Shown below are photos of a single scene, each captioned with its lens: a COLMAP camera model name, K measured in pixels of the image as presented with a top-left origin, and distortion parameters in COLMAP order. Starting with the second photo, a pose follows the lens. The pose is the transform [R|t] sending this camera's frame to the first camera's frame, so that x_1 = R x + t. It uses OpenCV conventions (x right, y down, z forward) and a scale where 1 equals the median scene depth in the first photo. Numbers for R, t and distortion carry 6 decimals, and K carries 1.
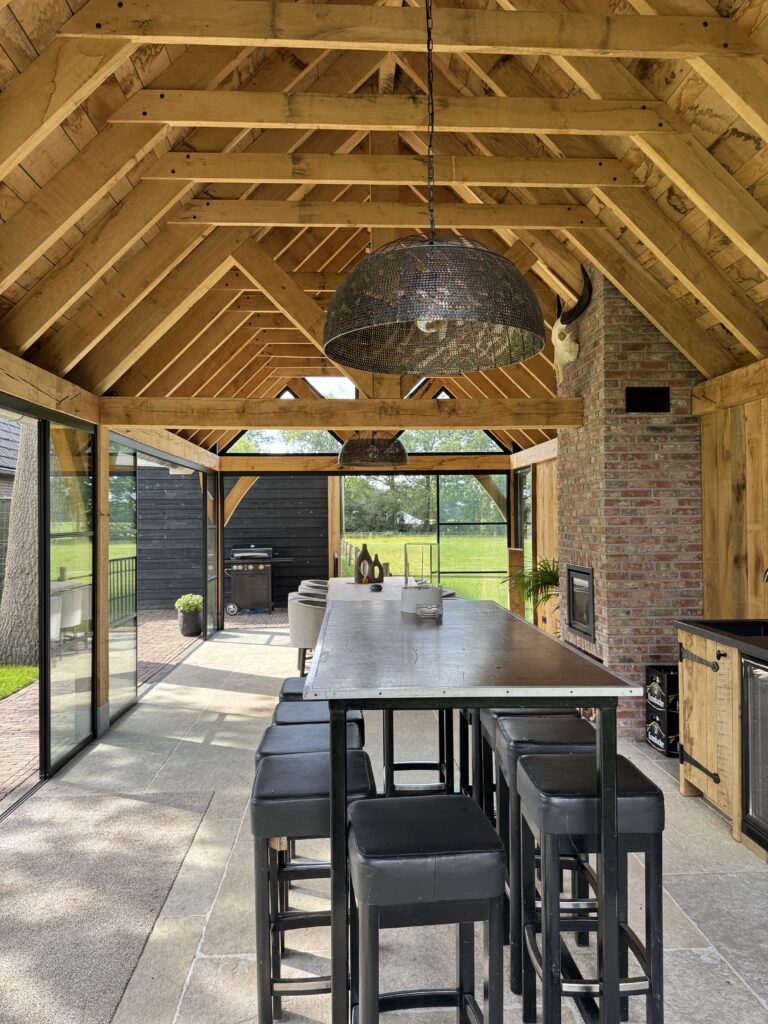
lens RADIAL K [[720.3, 0, 380.0], [0, 720.3, 511.6], [0, 0, 1]] dist [0.076023, -0.101624]
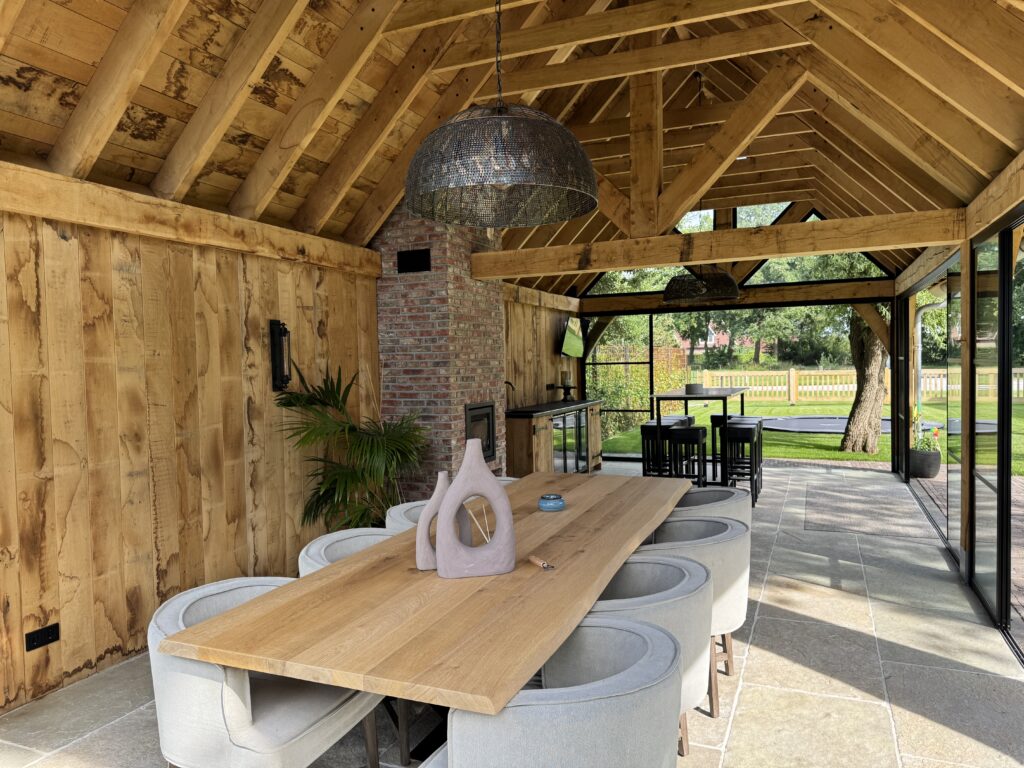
lens RADIAL K [[720.3, 0, 512.1], [0, 720.3, 390.1], [0, 0, 1]] dist [0.076023, -0.101624]
pose [[-0.901222, 0.010825, 0.433222, -0.267410], [0.024632, 0.999351, 0.026270, 0.027945], [-0.432657, 0.034347, -0.900904, 2.064283]]
